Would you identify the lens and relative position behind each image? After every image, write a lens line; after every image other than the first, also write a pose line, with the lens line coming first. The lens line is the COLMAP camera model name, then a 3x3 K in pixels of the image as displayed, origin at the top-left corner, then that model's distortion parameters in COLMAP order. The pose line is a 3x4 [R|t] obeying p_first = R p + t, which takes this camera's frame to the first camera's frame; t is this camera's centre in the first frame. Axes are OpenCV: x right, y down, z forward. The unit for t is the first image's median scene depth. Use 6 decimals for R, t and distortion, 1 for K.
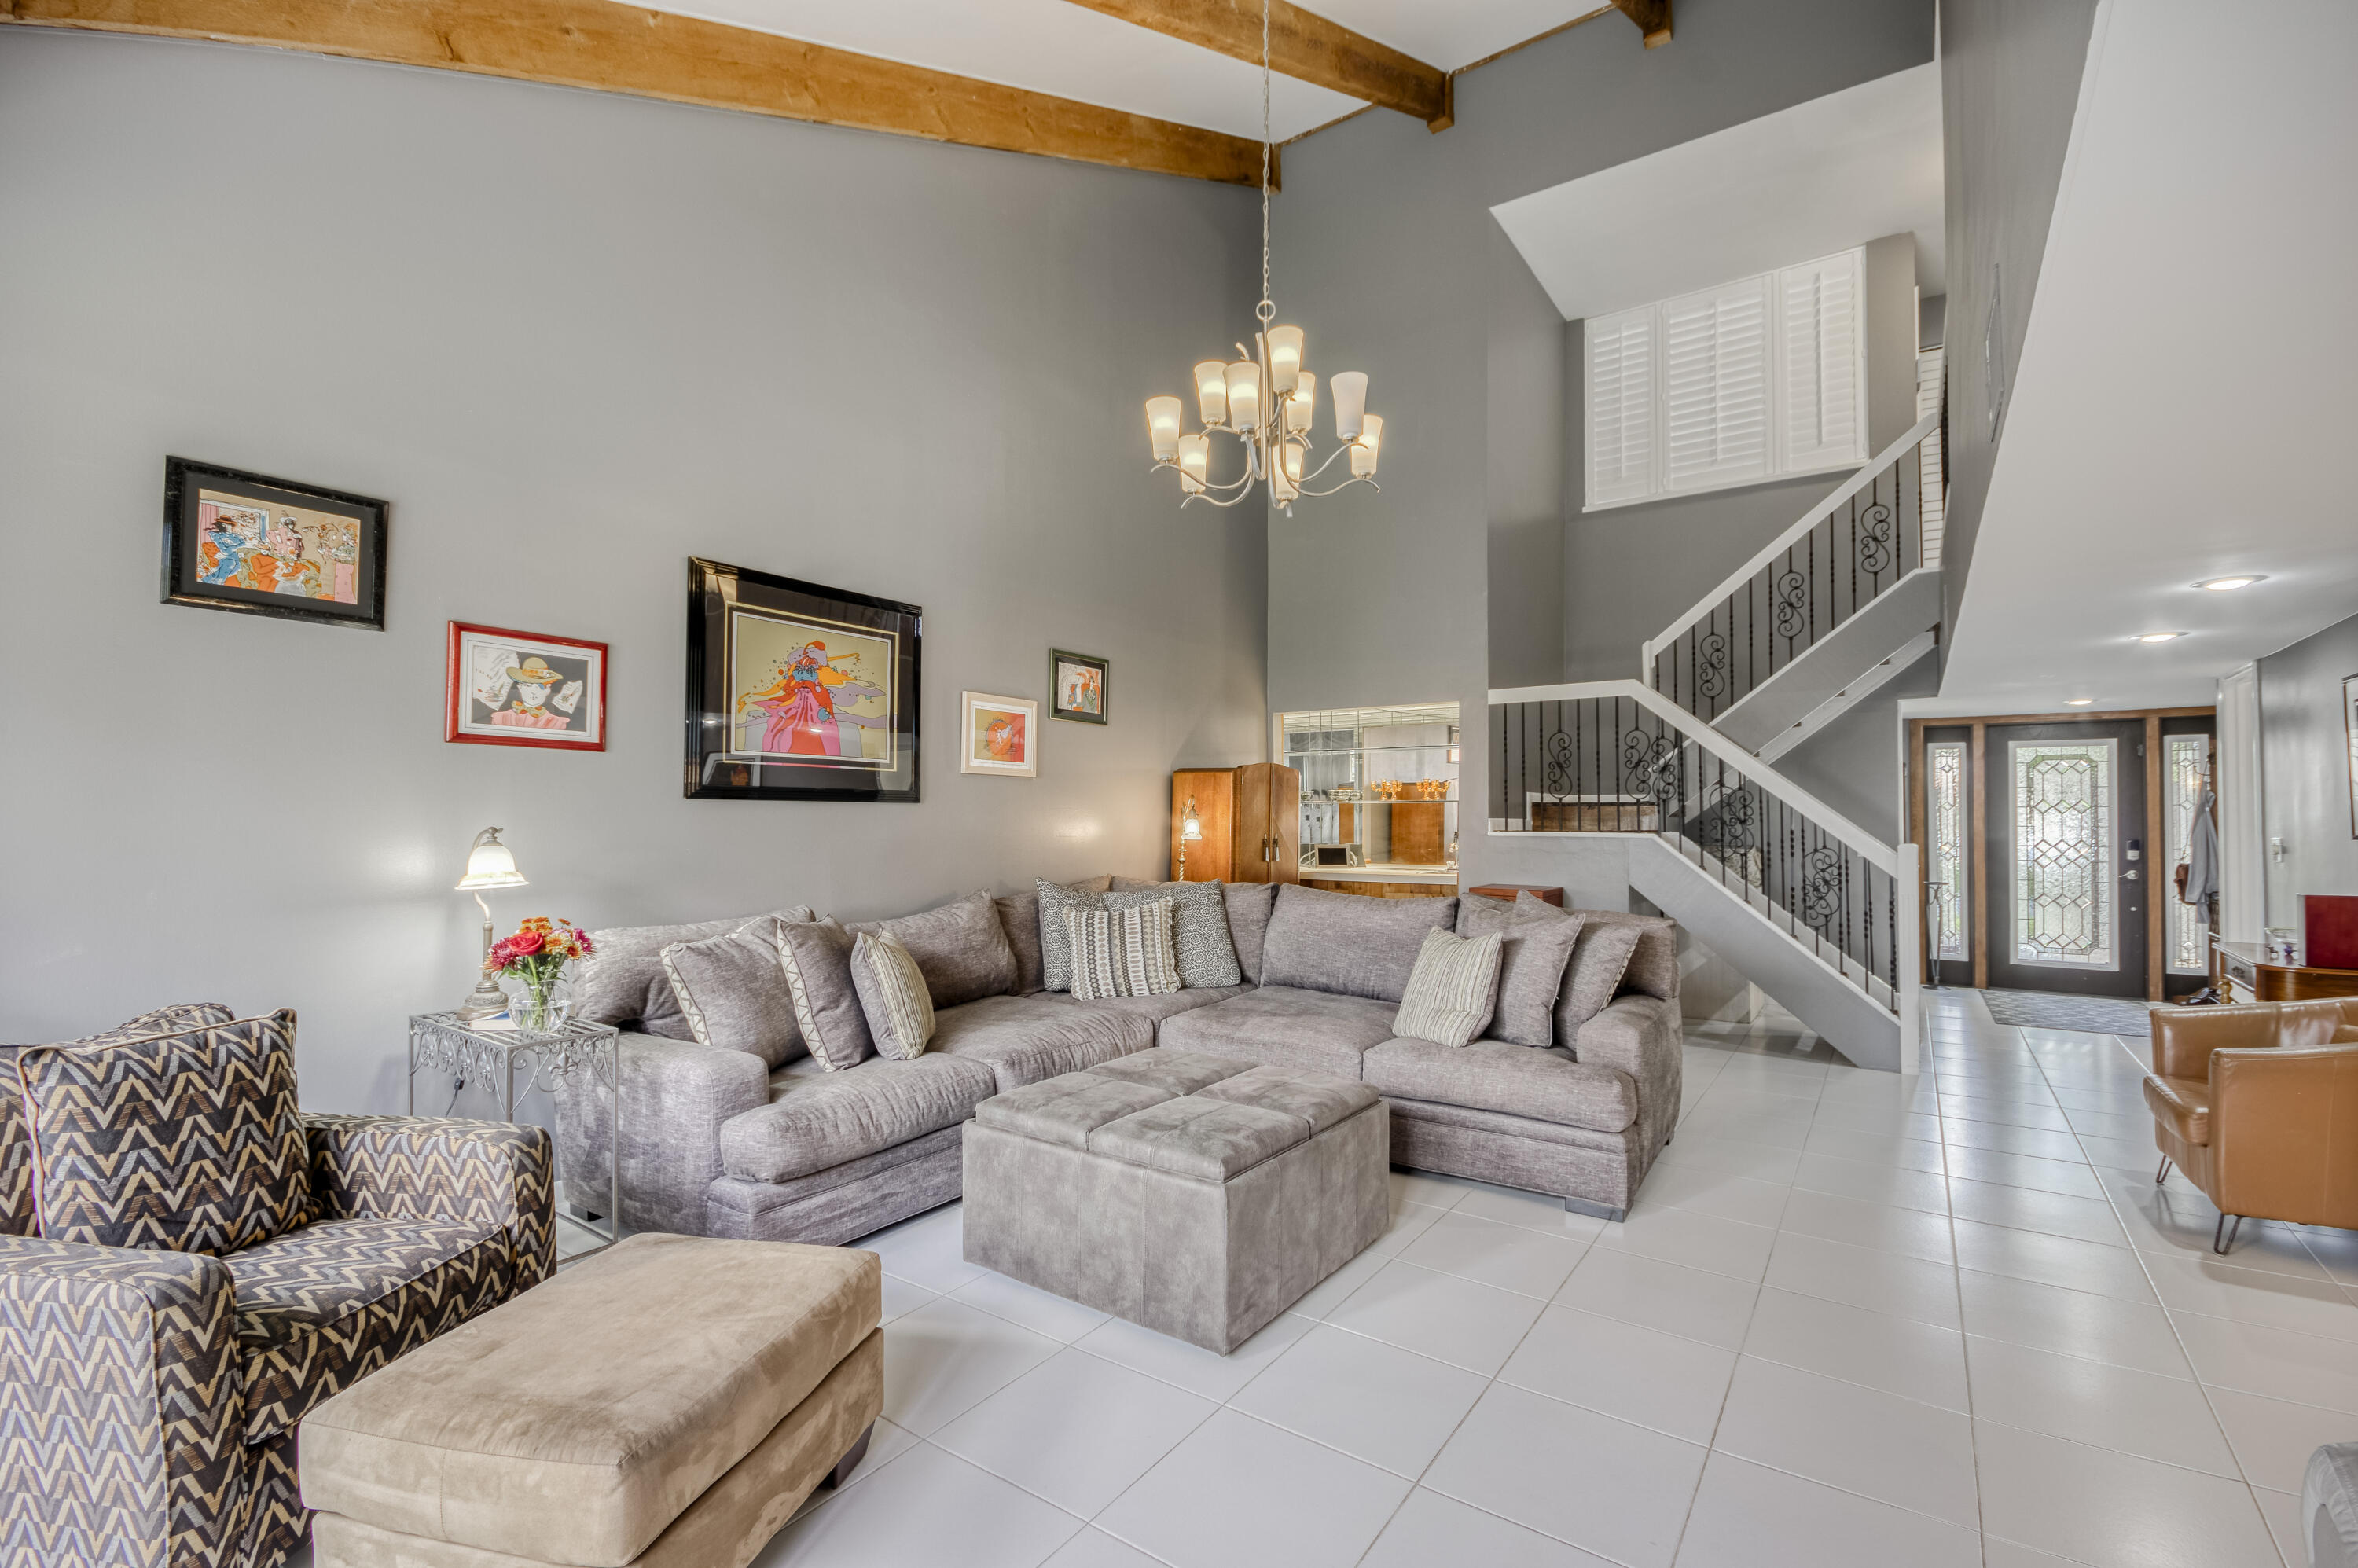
lens RADIAL K [[1046.8, 0, 1185.8], [0, 1046.8, 807.6], [0, 0, 1]] dist [-0.000804, -0.000559]
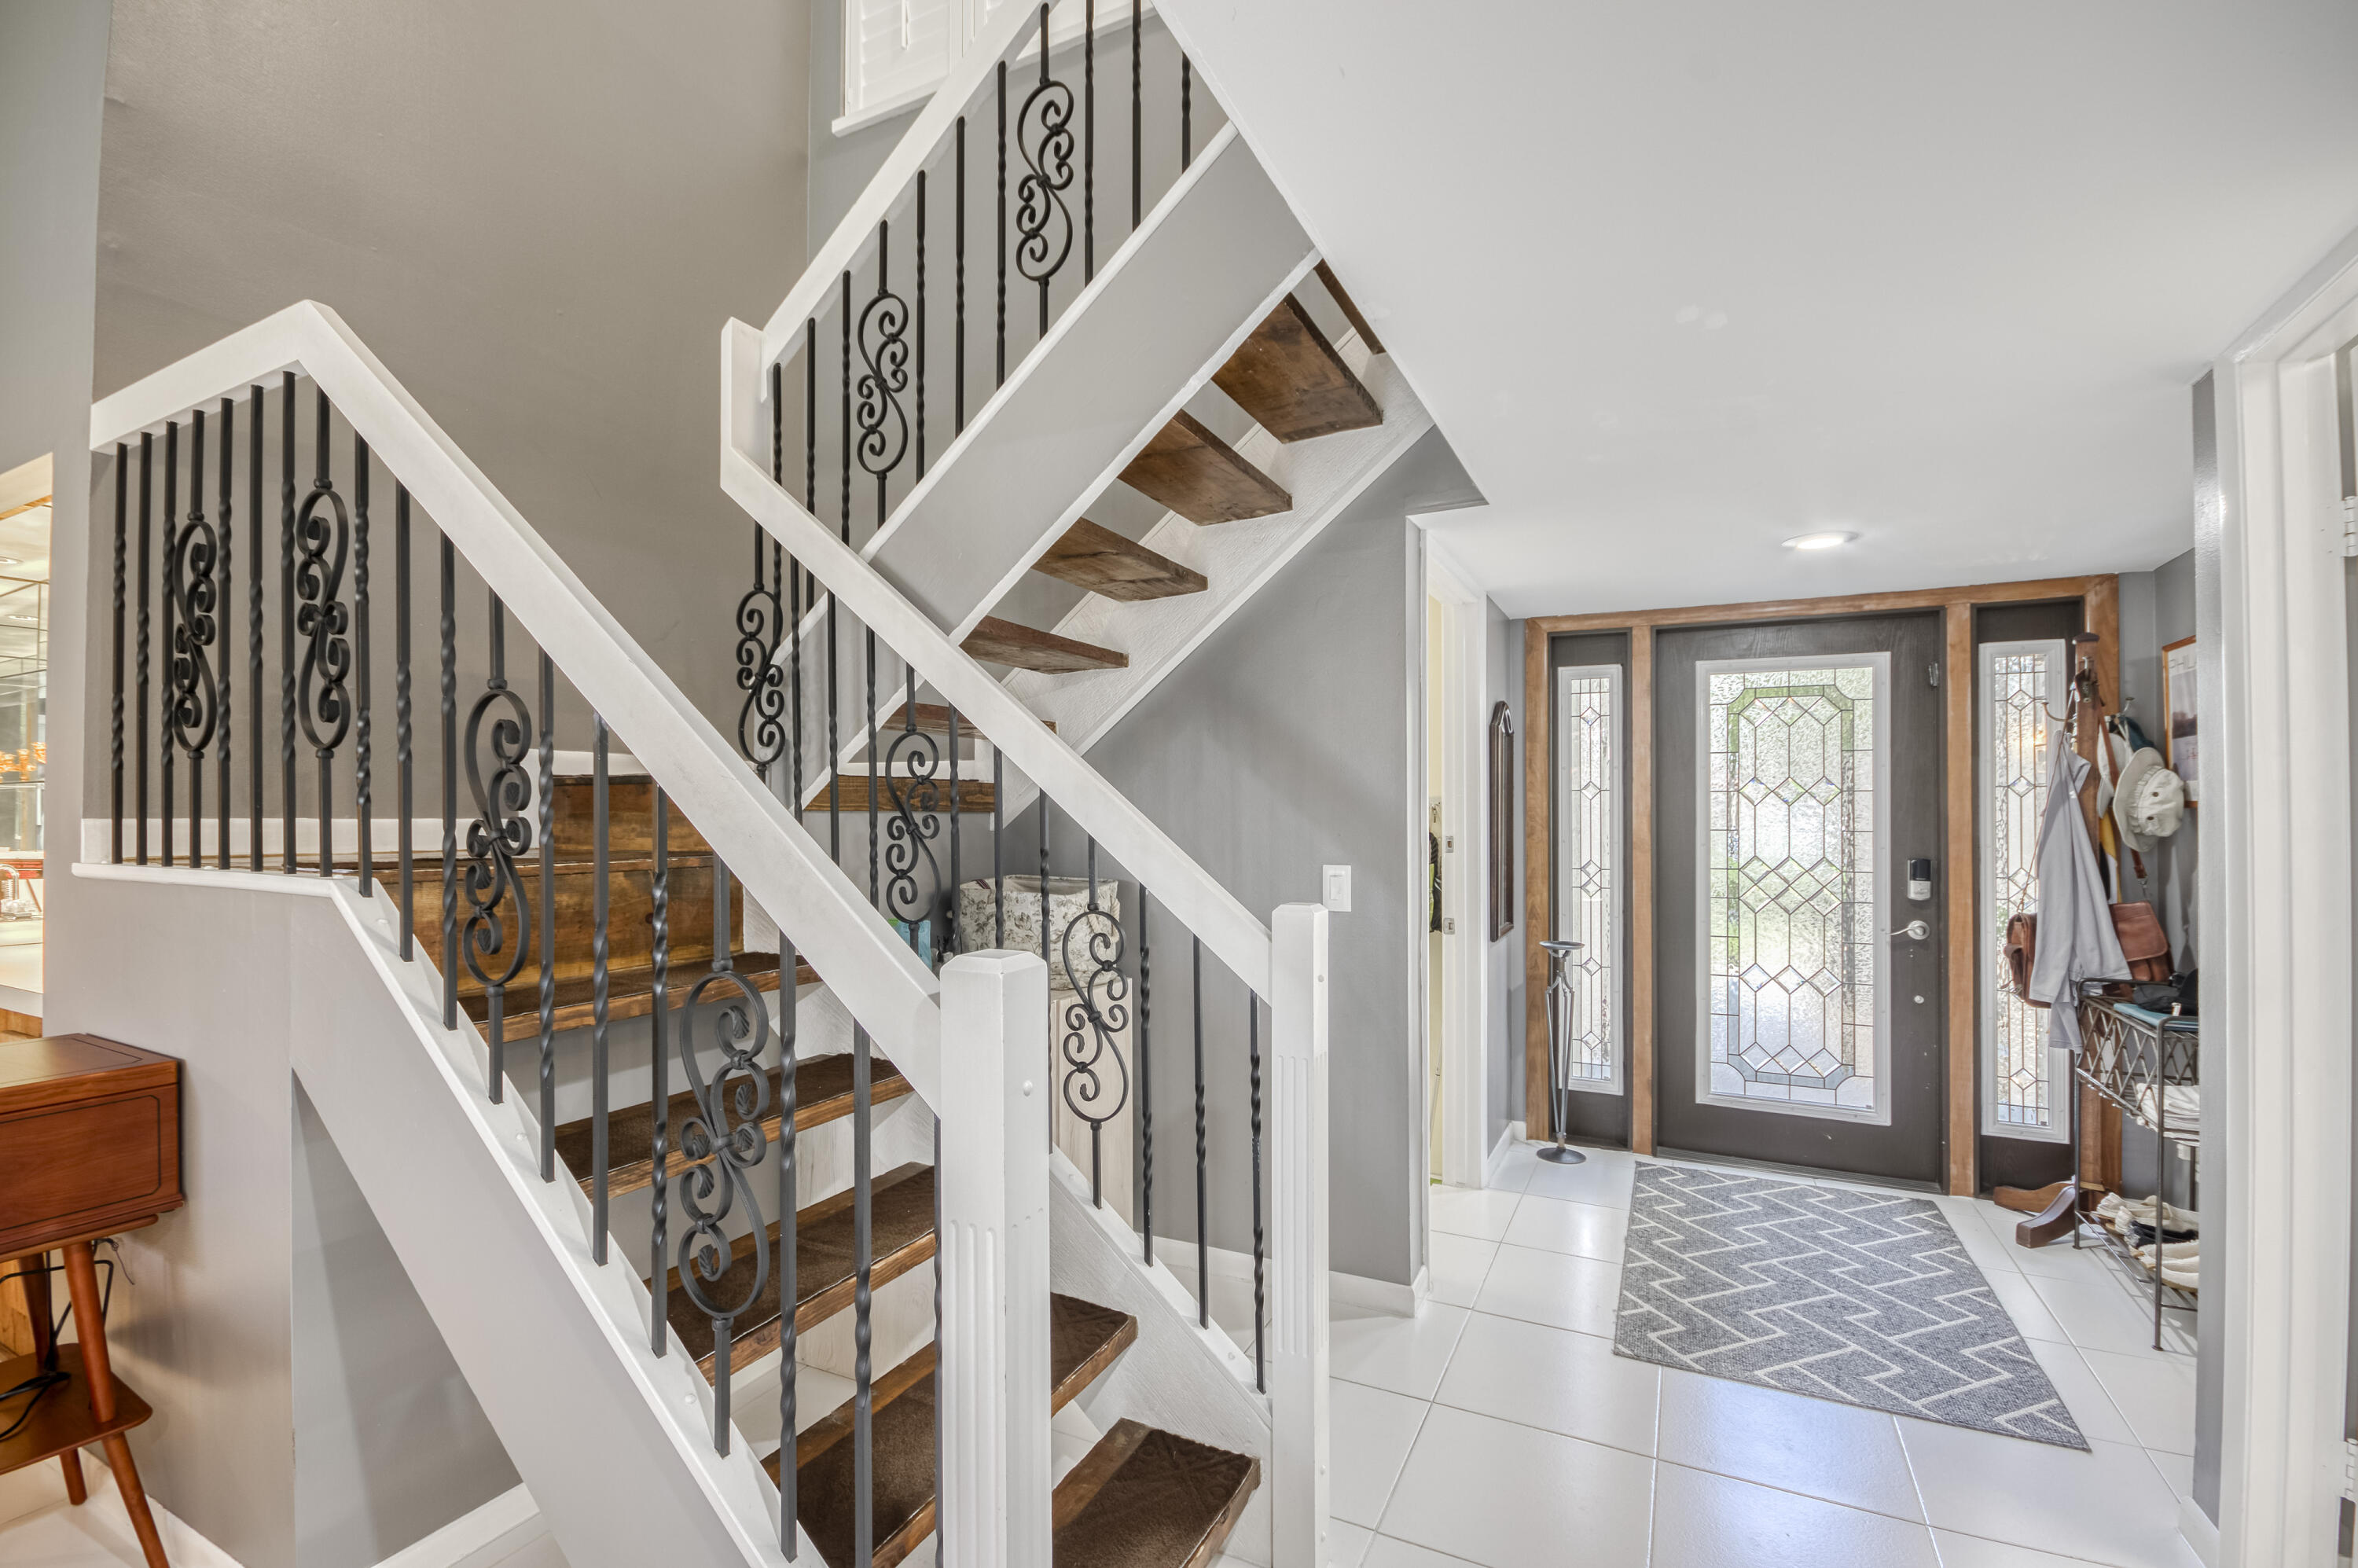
lens RADIAL K [[1046.8, 0, 1165.2], [0, 1046.8, 794.4], [0, 0, 1]] dist [-0.000804, -0.000559]
pose [[0.989317, 0.002700, 0.145757, 0.493266], [-0.003097, 0.999992, 0.002496, 0.000651], [-0.145749, -0.002920, 0.989317, 0.576150]]
